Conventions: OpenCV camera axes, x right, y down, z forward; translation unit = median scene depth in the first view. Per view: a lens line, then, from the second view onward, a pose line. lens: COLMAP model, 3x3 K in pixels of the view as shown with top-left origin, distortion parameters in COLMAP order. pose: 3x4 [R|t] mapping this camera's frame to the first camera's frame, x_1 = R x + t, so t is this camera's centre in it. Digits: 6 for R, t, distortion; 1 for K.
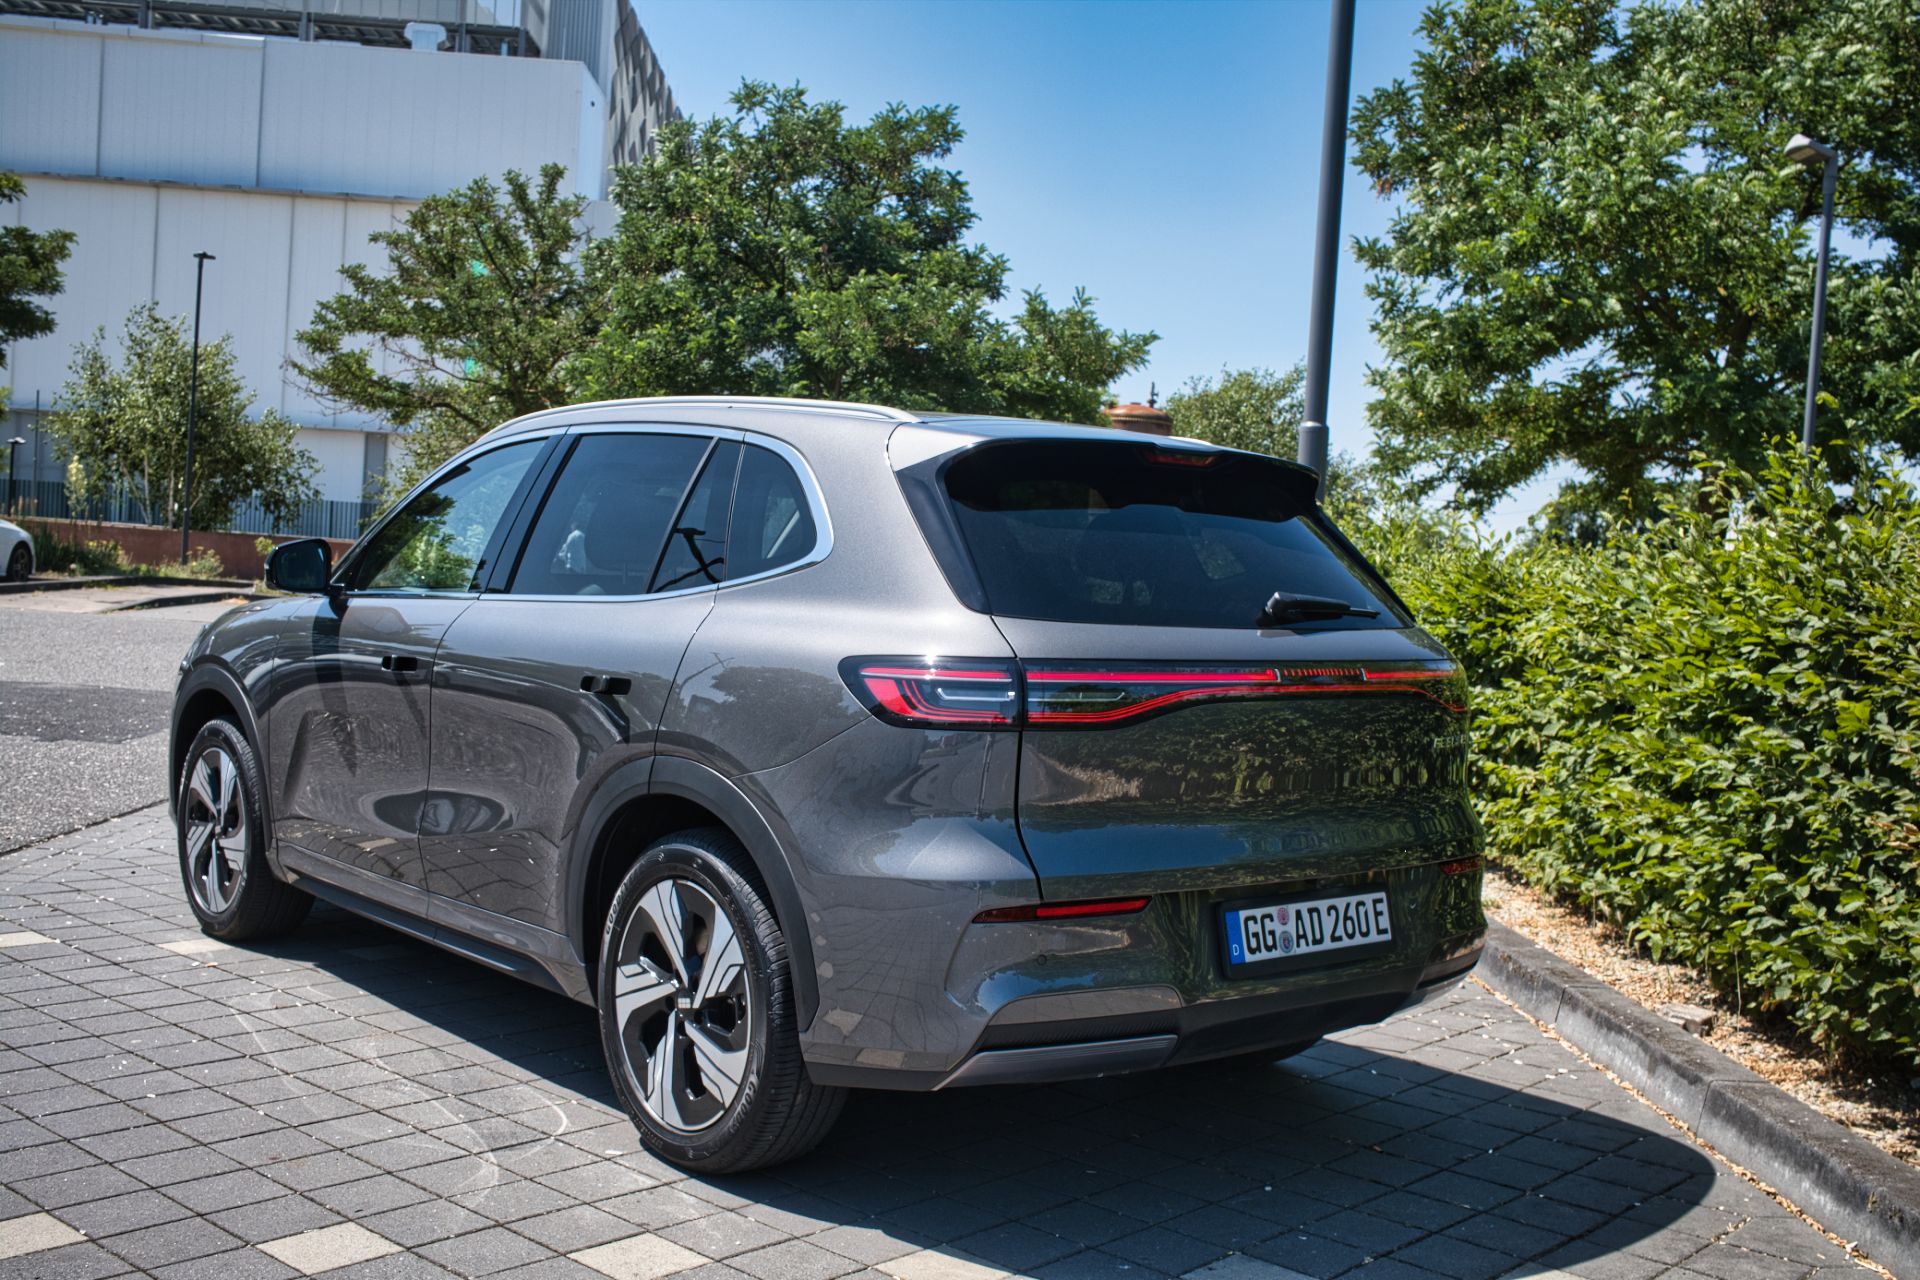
lens RADIAL K [[1999.2, 0, 960.0], [0, 1999.2, 640.0], [0, 0, 1]] dist [-0.015506, 0.042281]
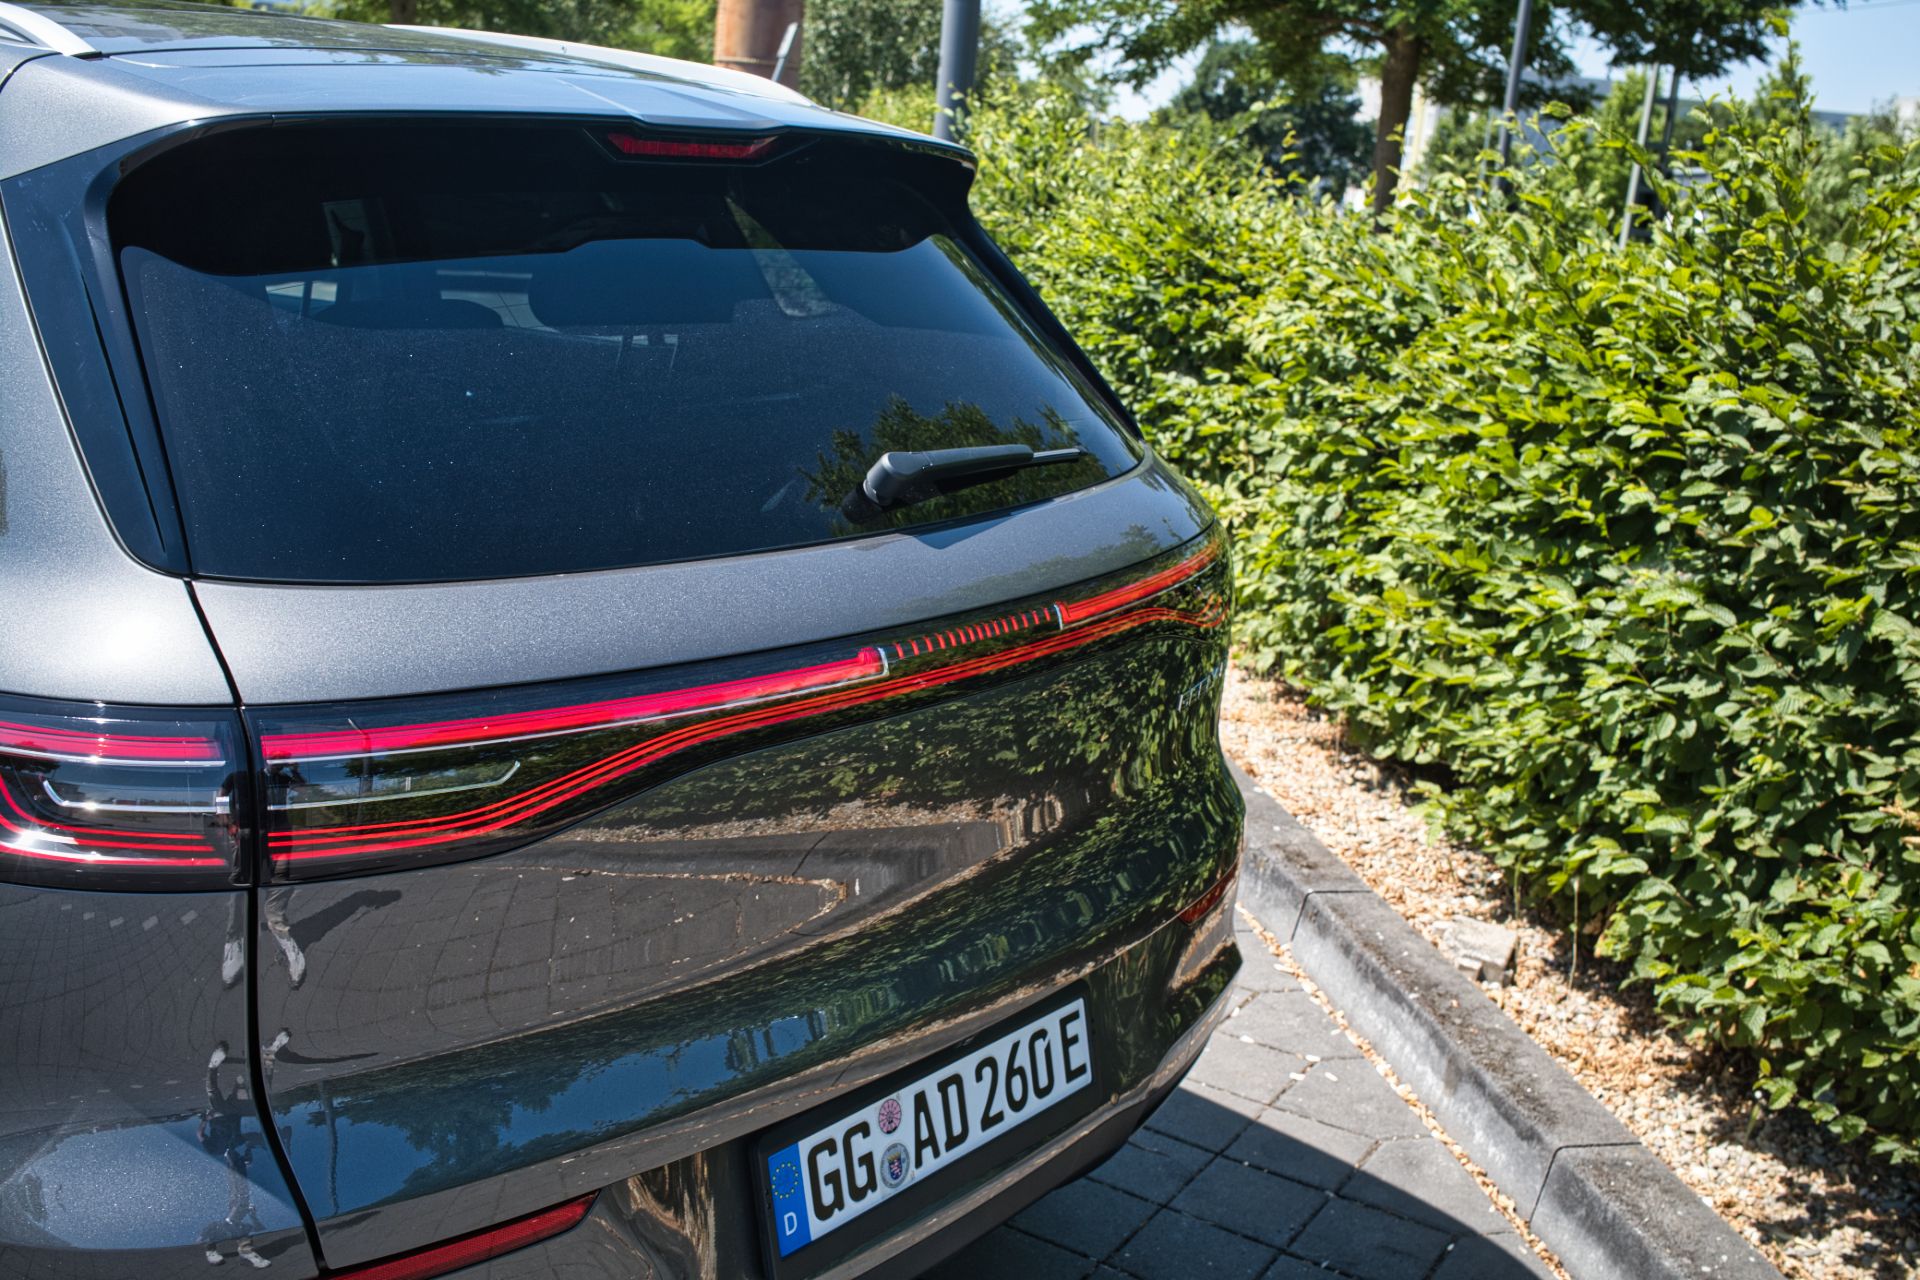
lens RADIAL K [[1991.0, 0, 960.0], [0, 1991.0, 640.0], [0, 0, 1]] dist [-0.042157, 0.010154]
pose [[0.984251, -0.019836, 0.175661, 0.057417], [-0.020021, 0.974783, 0.222256, -0.054060], [-0.175640, -0.222272, 0.959034, 0.333395]]
